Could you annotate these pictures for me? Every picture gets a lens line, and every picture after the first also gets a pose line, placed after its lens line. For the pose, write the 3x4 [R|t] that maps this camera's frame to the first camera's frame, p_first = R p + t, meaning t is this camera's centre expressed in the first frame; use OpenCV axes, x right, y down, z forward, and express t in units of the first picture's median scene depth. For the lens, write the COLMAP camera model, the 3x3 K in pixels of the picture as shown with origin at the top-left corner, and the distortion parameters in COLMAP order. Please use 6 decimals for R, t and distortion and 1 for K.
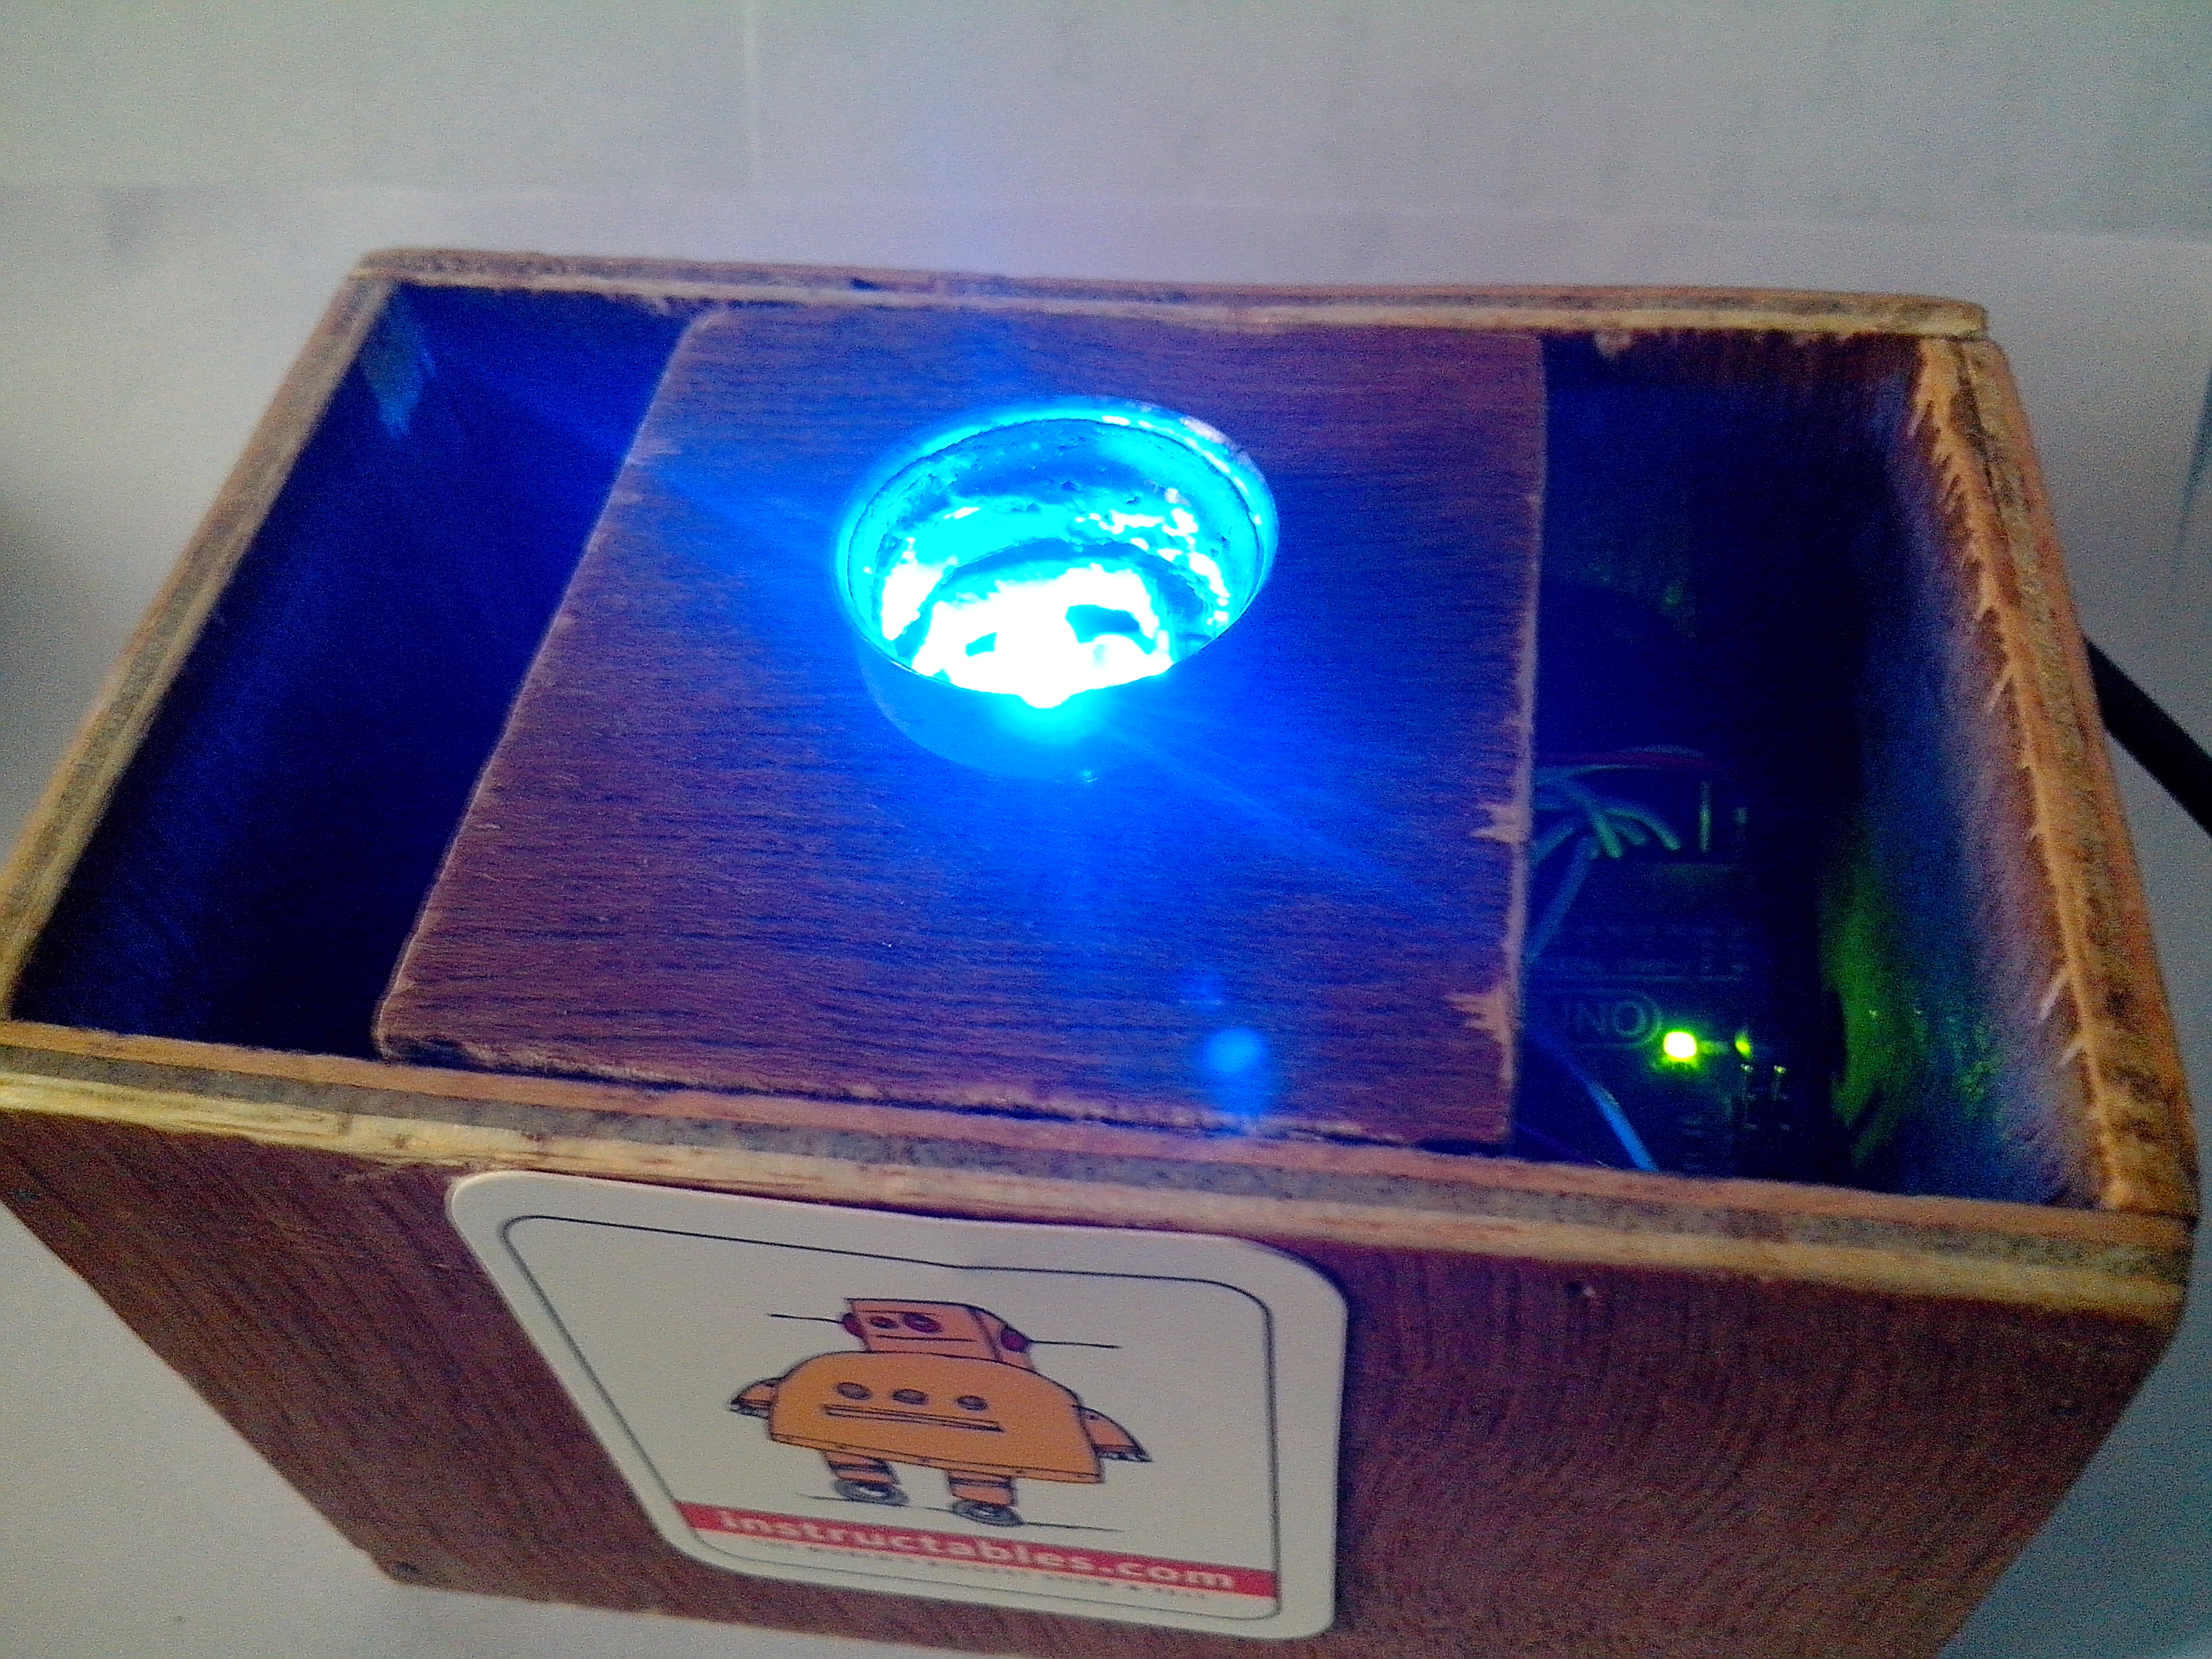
lens RADIAL K [[2145.8, 0, 1106.5], [0, 2145.8, 839.6], [0, 0, 1]] dist [-0.063097, 0.000000]
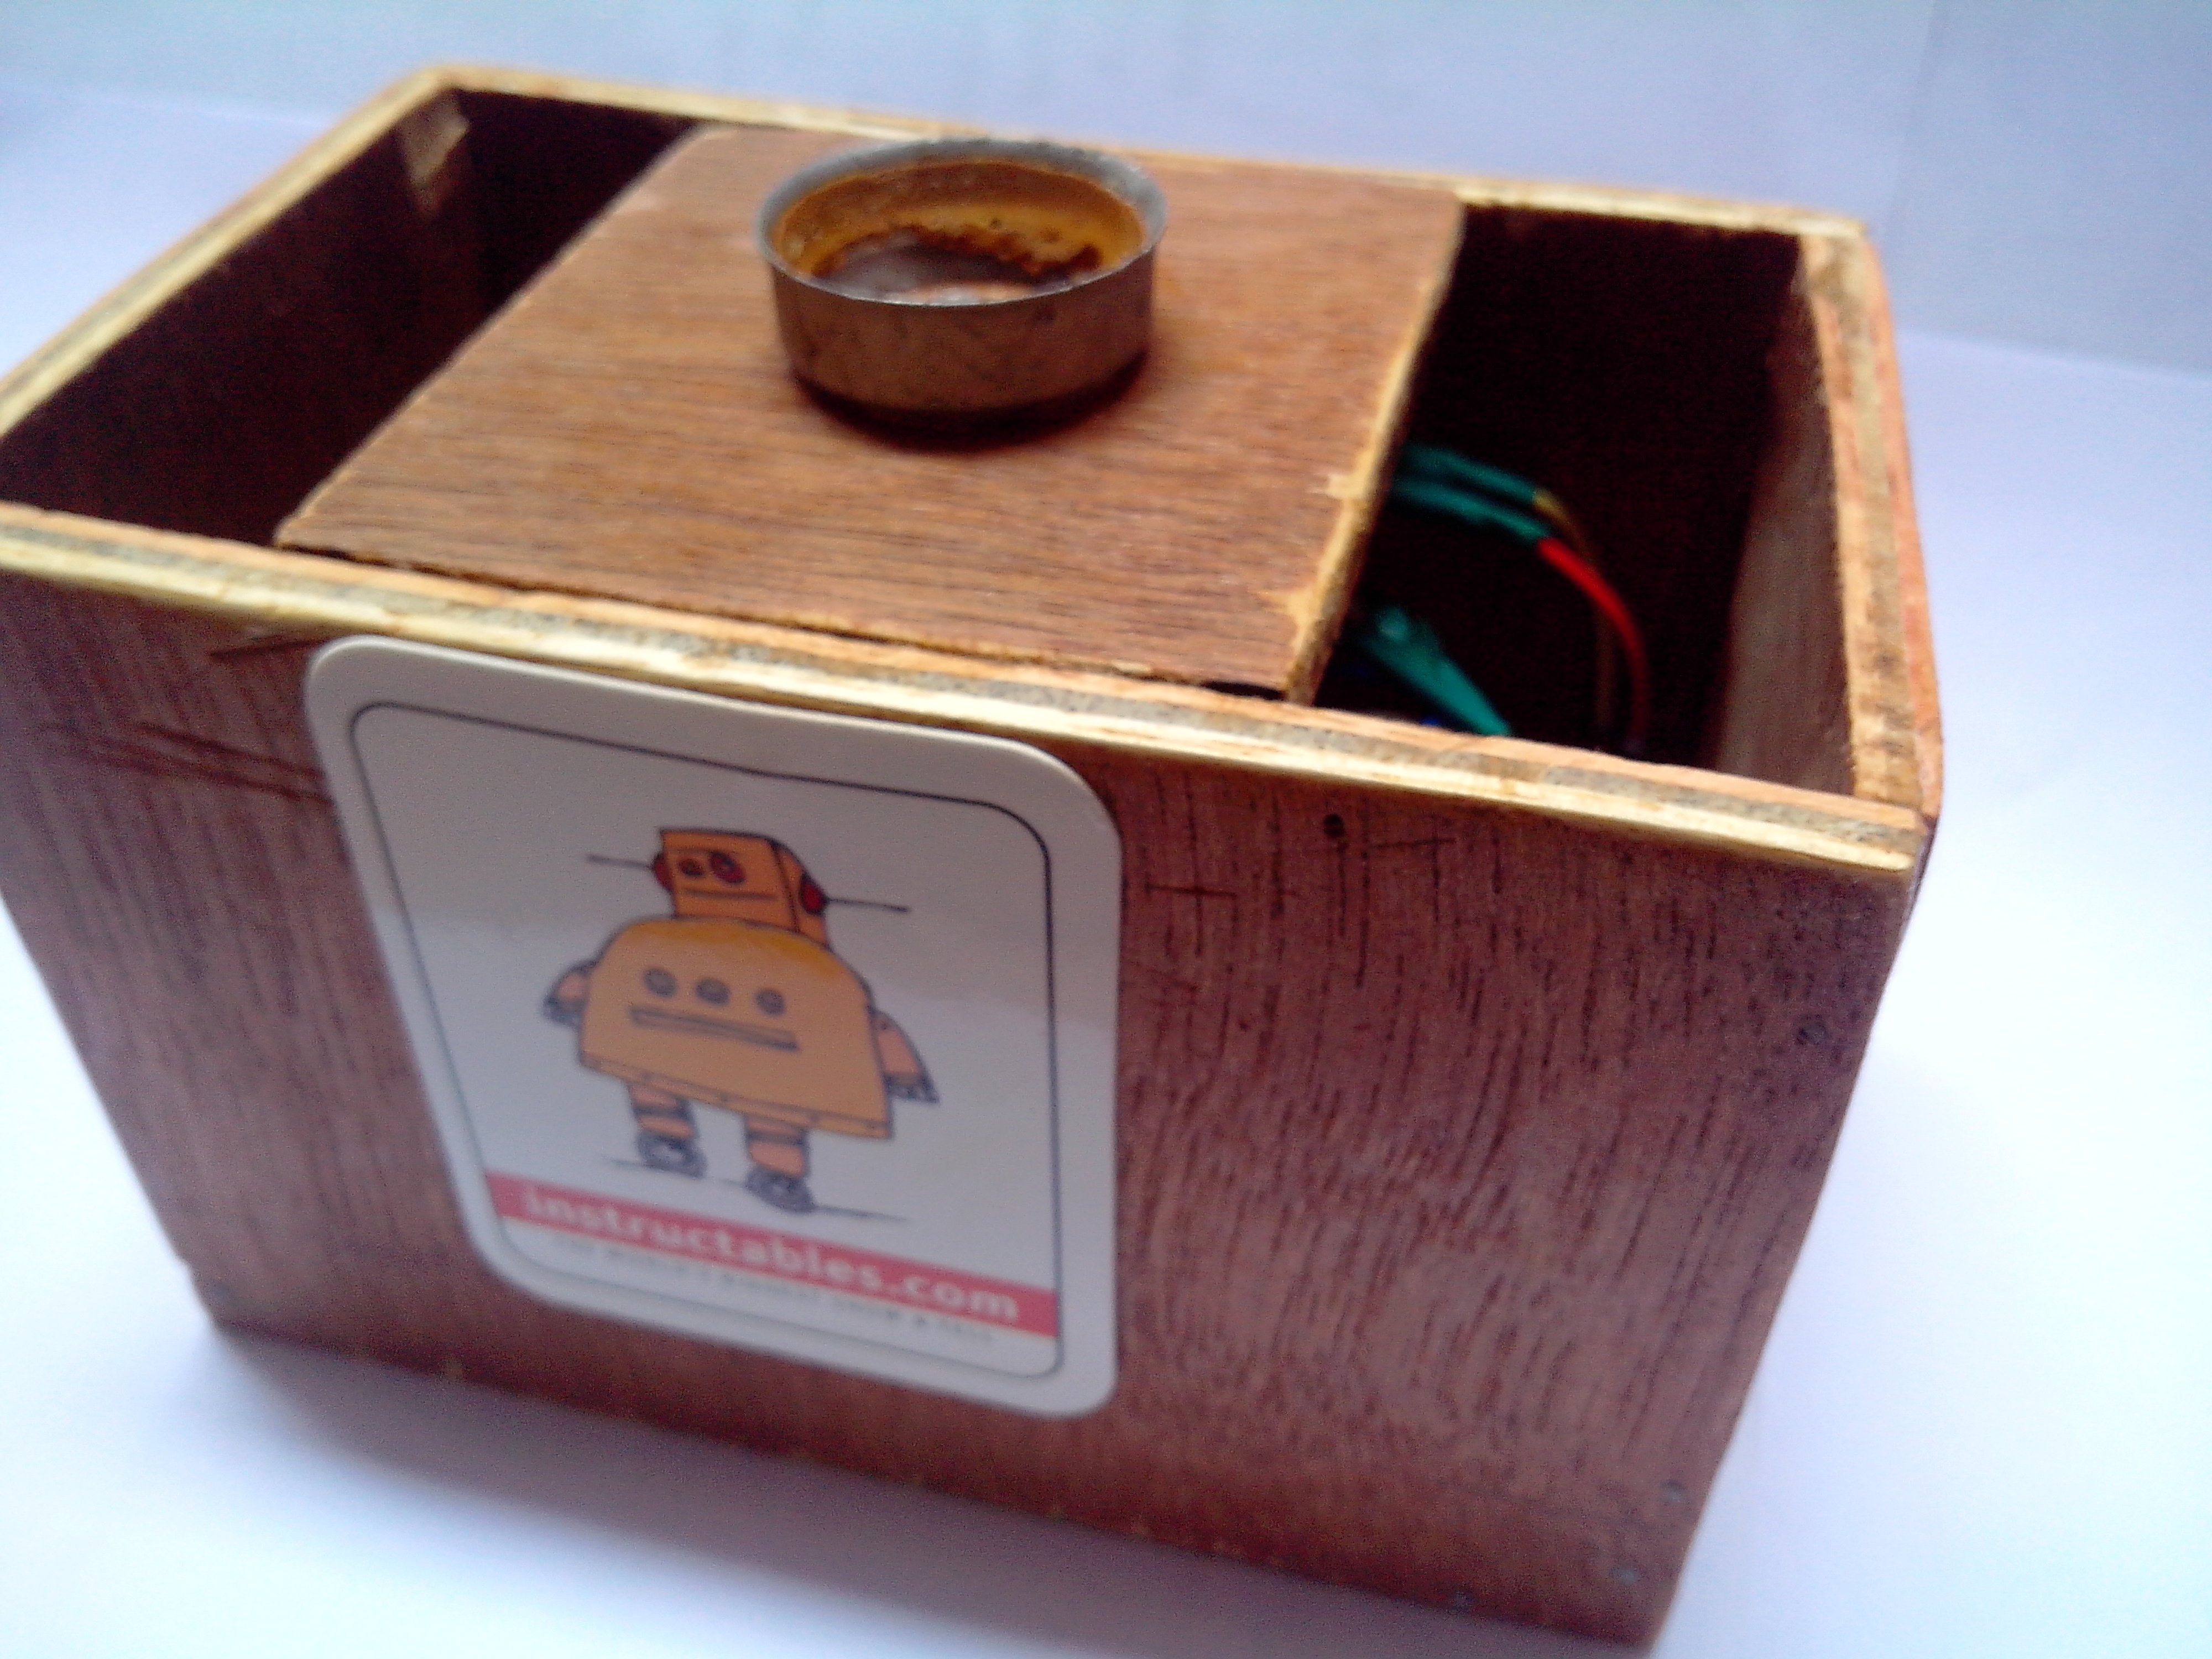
lens RADIAL K [[2145.8, 0, 1110.3], [0, 2145.8, 820.4], [0, 0, 1]] dist [-0.063097, 0.000000]
pose [[0.991377, 0.126247, -0.035120, 0.120953], [-0.130623, 0.973441, -0.188018, 0.341628], [0.010451, 0.190984, 0.981538, -0.025634]]
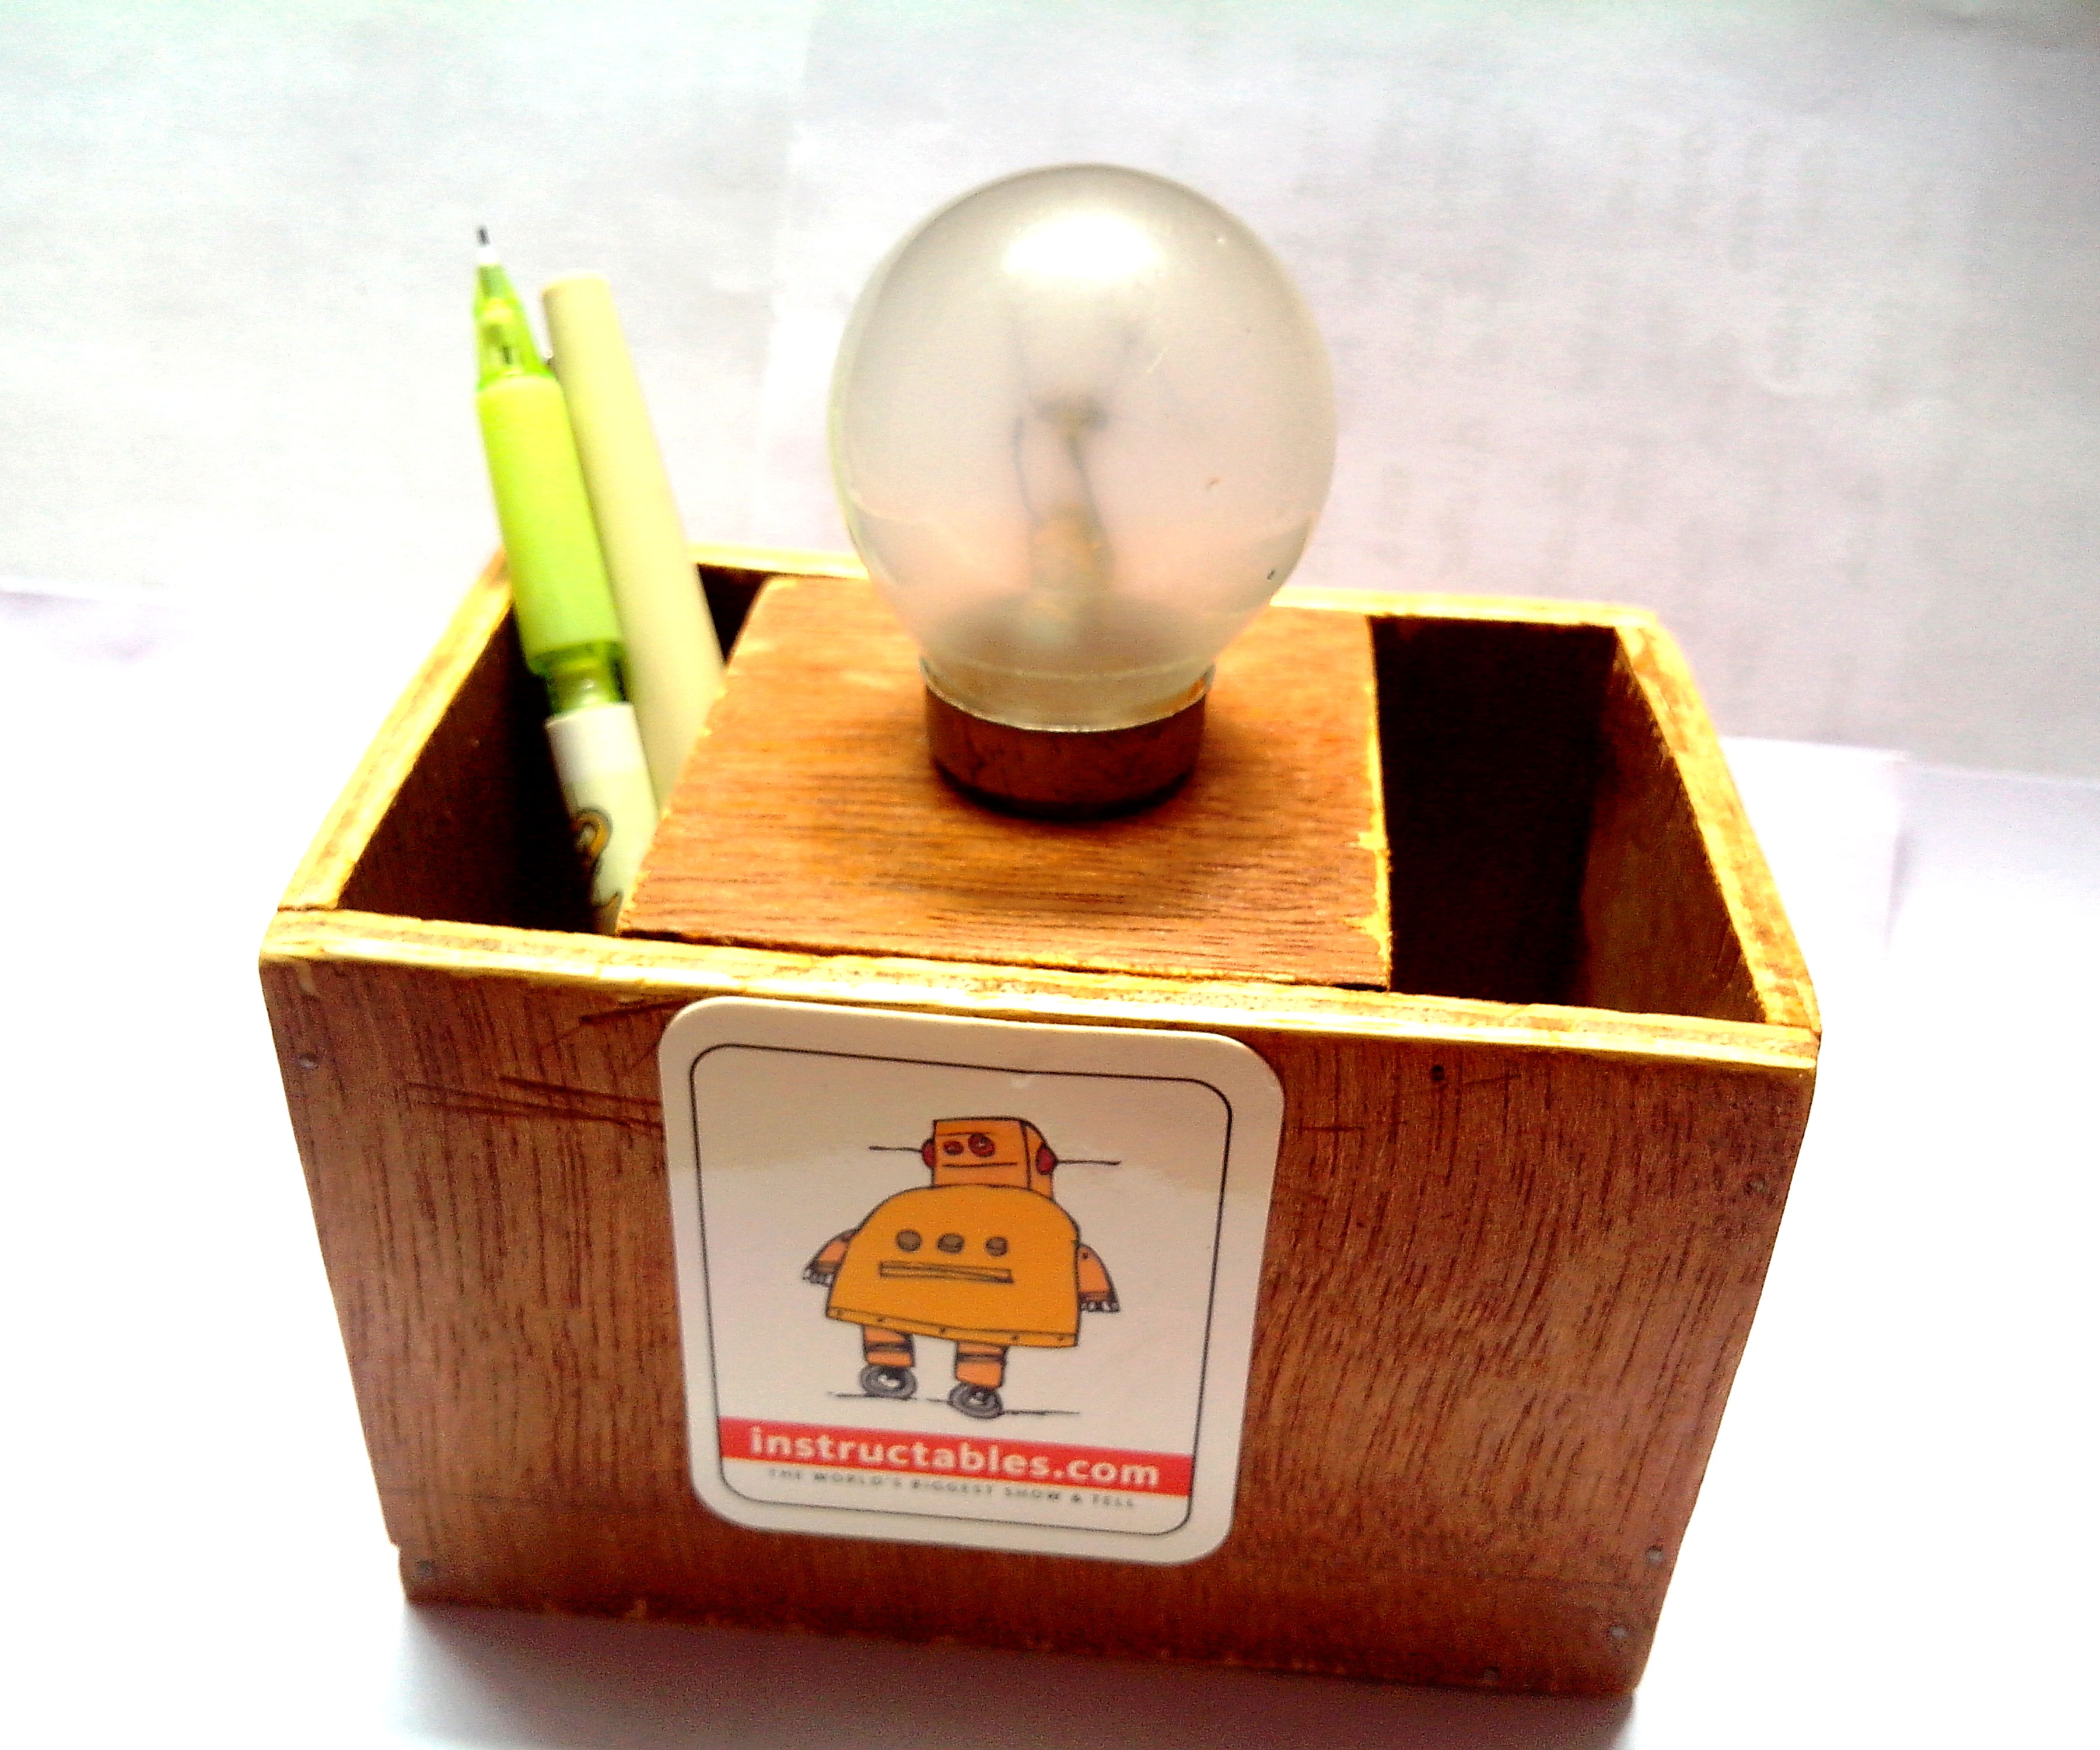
lens RADIAL K [[2294.7, 0, 1049.2], [0, 2294.7, 885.2], [0, 0, 1]] dist [-0.045088, 0.000000]
pose [[0.990967, 0.053658, 0.122903, -0.218196], [-0.013038, 0.950671, -0.309928, 0.486733], [-0.133470, 0.305526, 0.942783, -0.458177]]
